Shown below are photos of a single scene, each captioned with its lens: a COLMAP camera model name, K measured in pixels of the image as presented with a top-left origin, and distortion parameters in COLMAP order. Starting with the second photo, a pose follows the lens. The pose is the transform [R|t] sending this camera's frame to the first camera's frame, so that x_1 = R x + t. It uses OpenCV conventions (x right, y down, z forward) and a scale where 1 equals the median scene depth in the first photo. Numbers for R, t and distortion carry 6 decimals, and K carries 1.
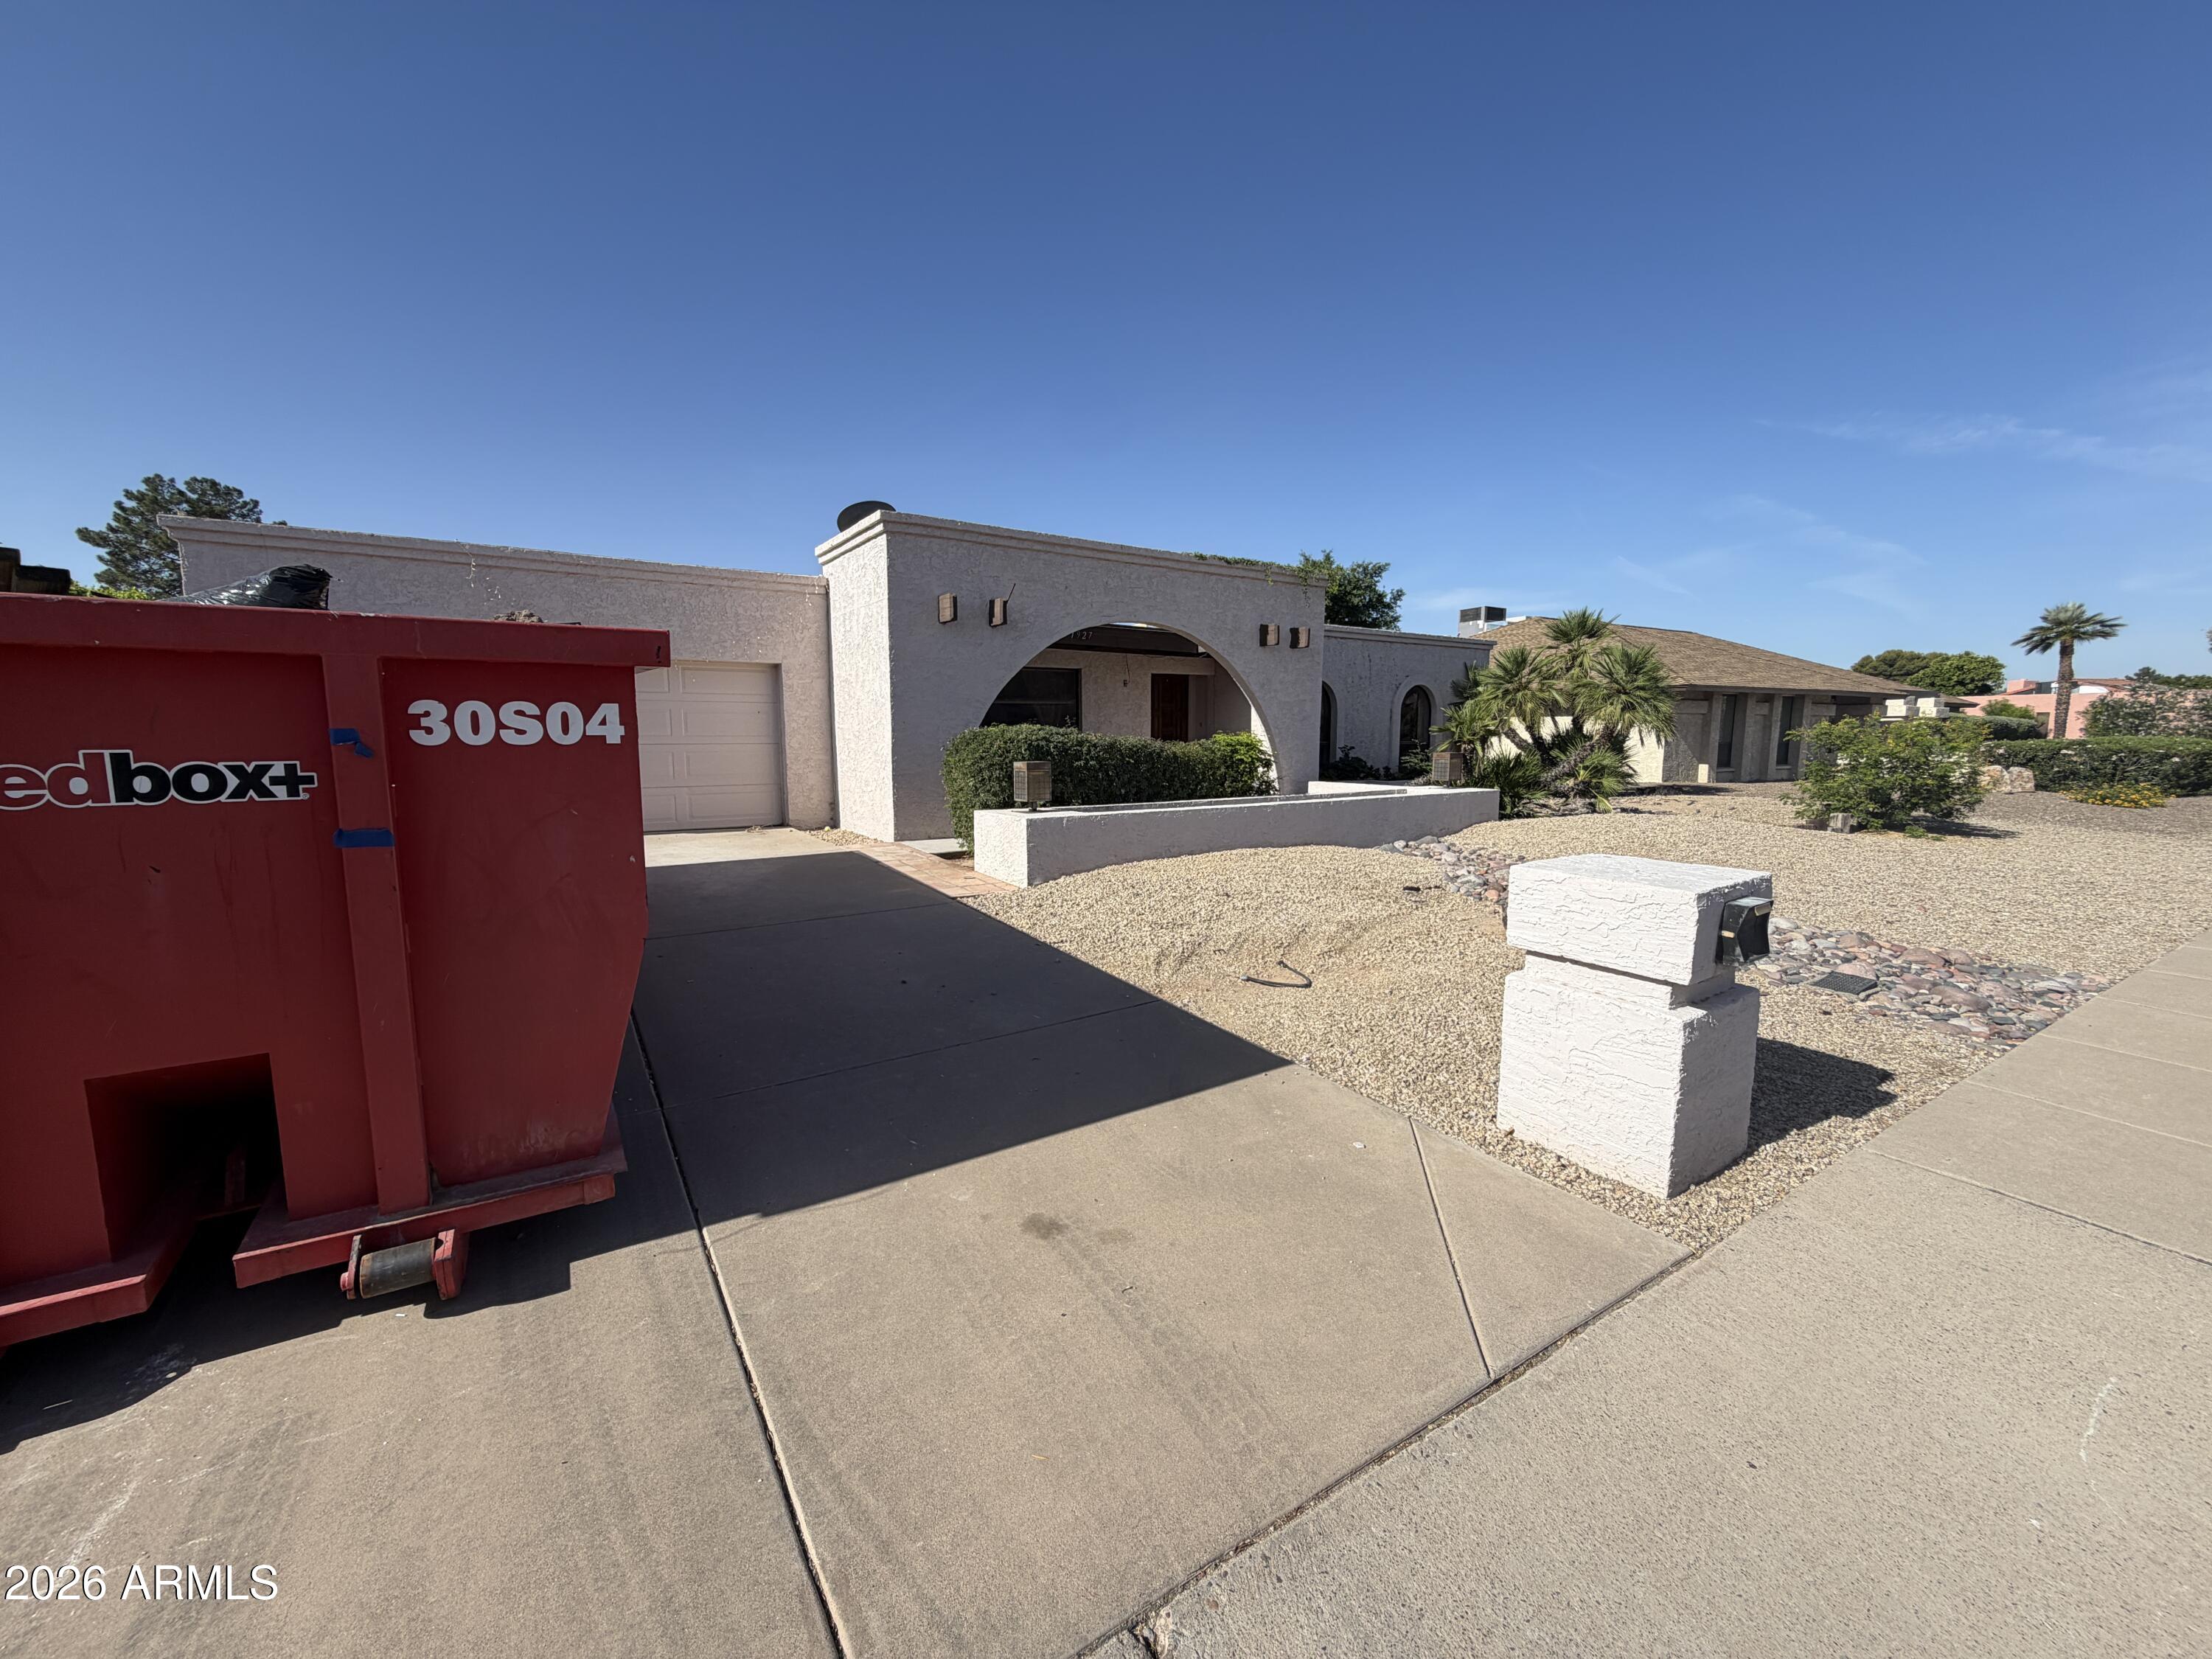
lens RADIAL K [[882.8, 0, 1093.9], [0, 882.8, 839.3], [0, 0, 1]] dist [0.000434, -0.000484]
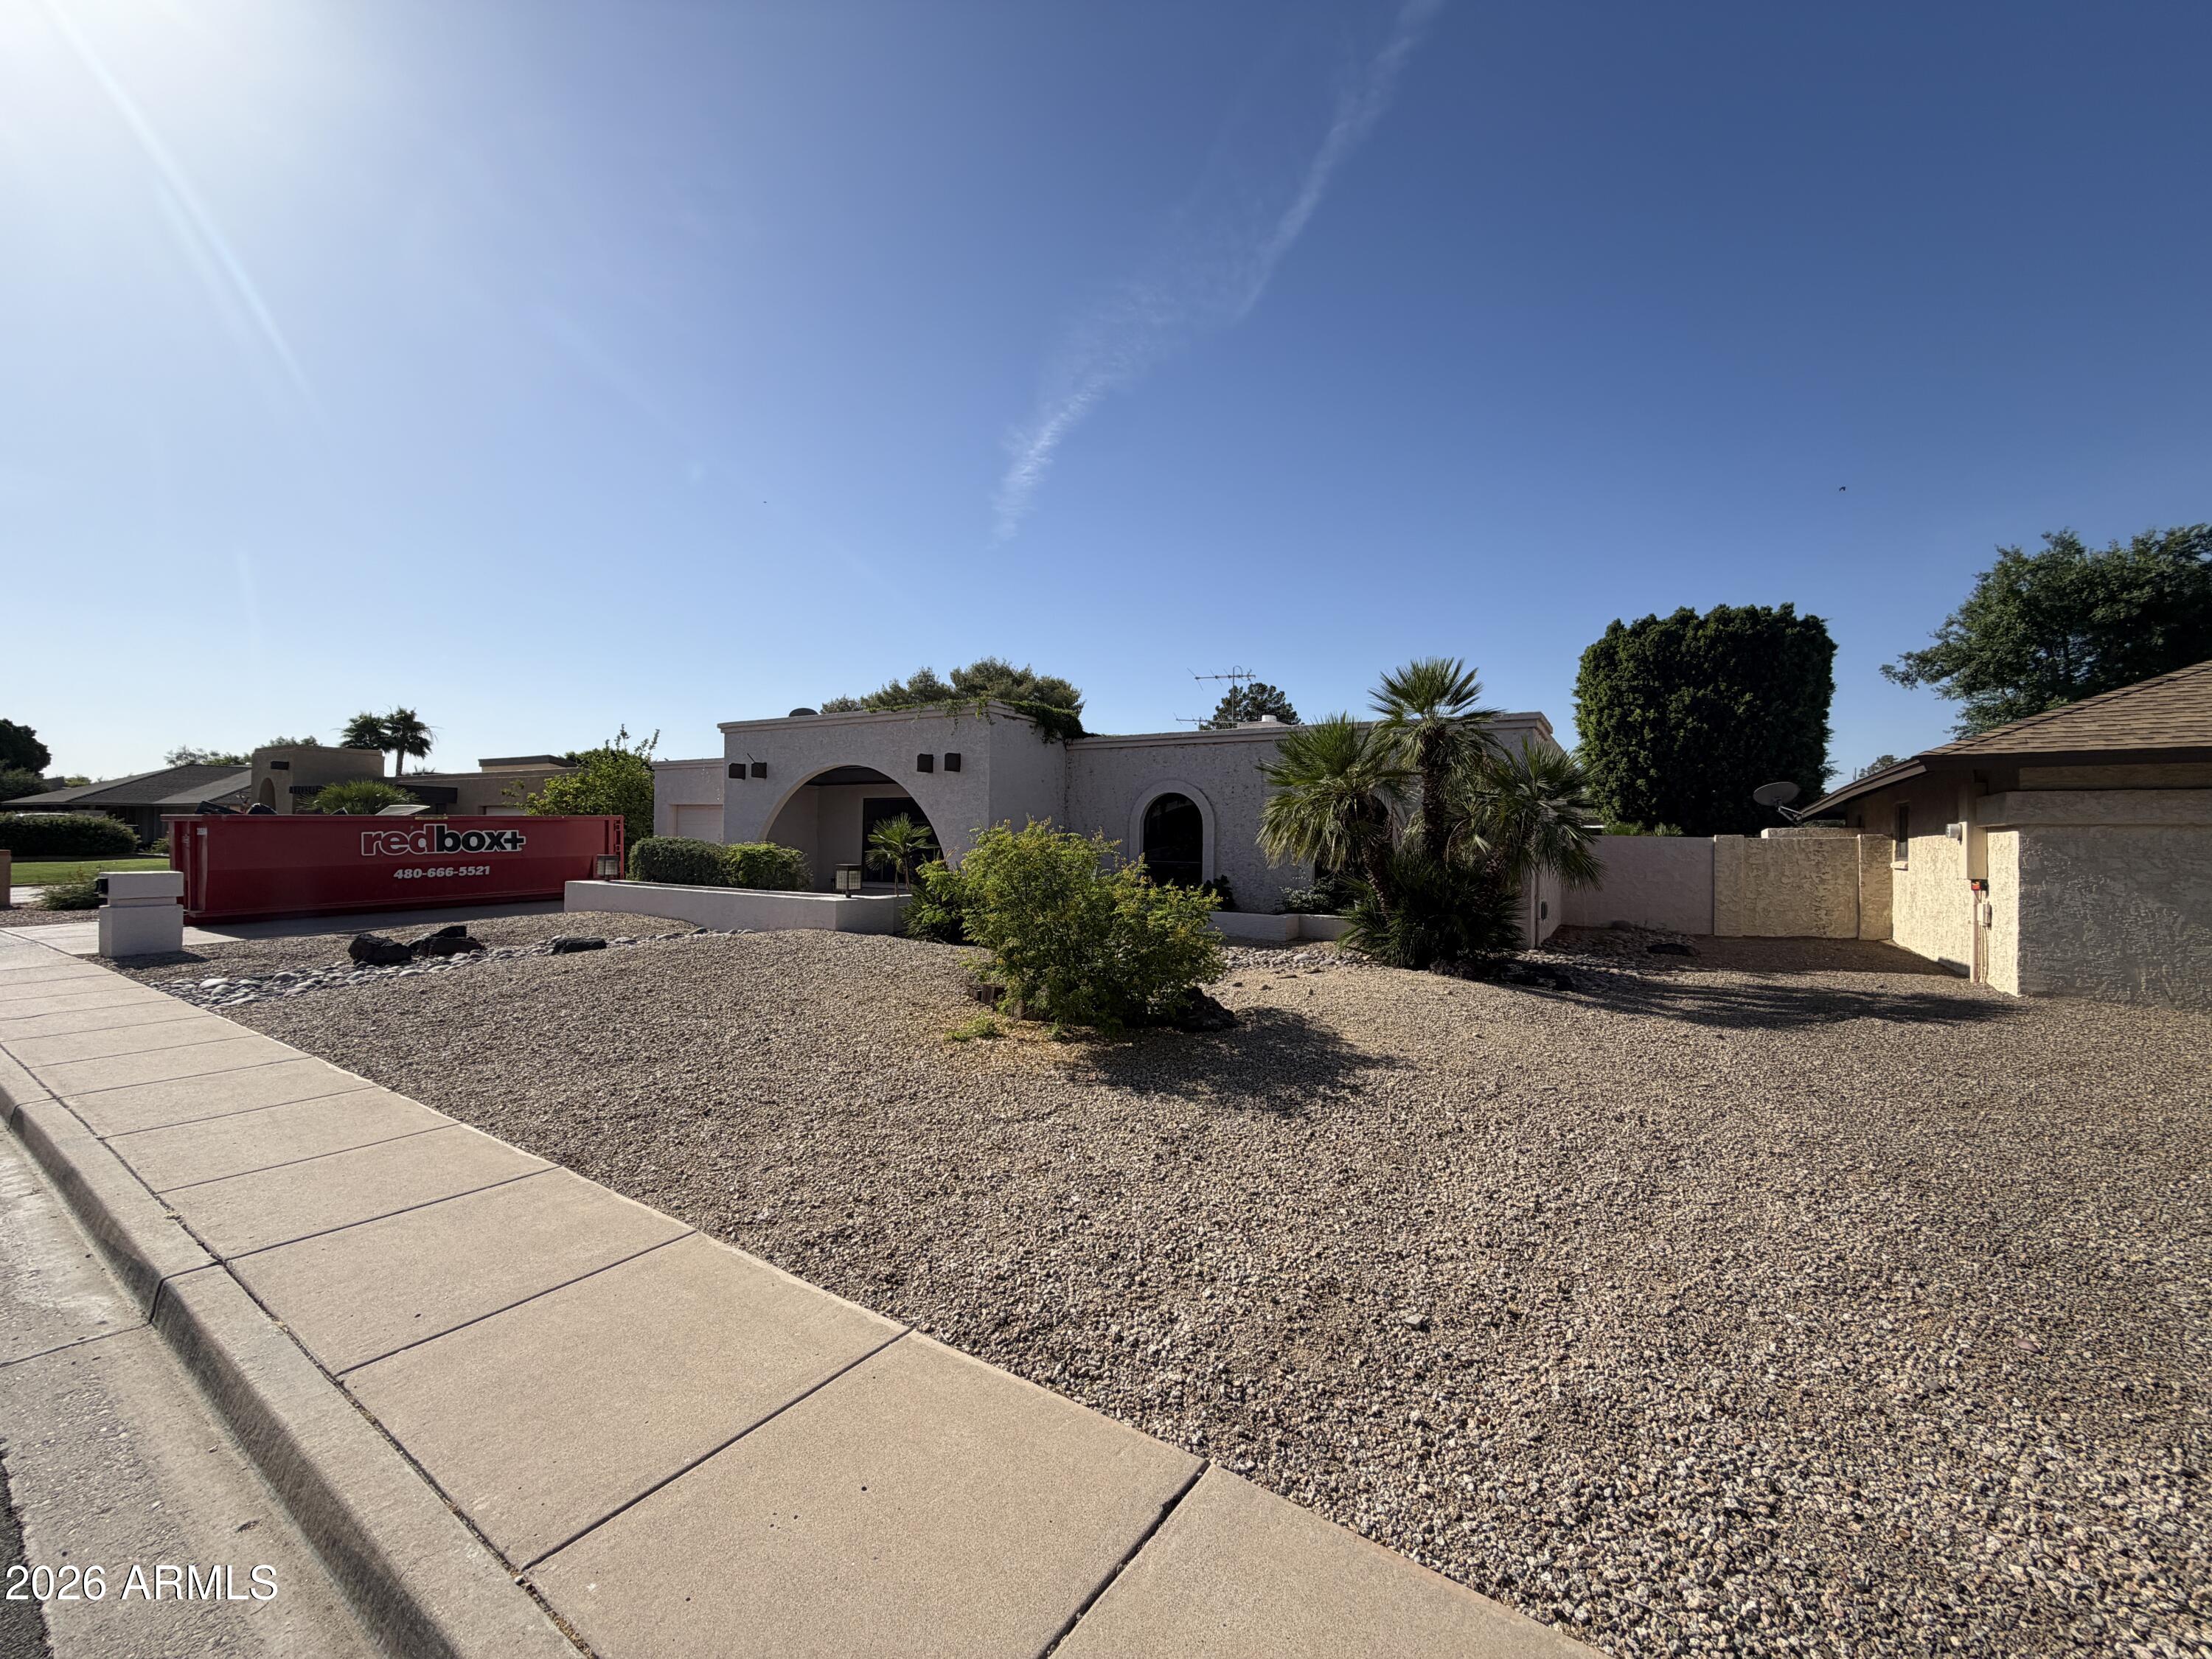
lens RADIAL K [[882.8, 0, 1093.9], [0, 882.8, 839.3], [0, 0, 1]] dist [0.000434, -0.000484]
pose [[0.422609, 0.003032, -0.906307, 1.335675], [-0.128568, 0.990082, -0.056638, -0.096605], [0.897147, 0.140458, 0.418807, 0.747552]]
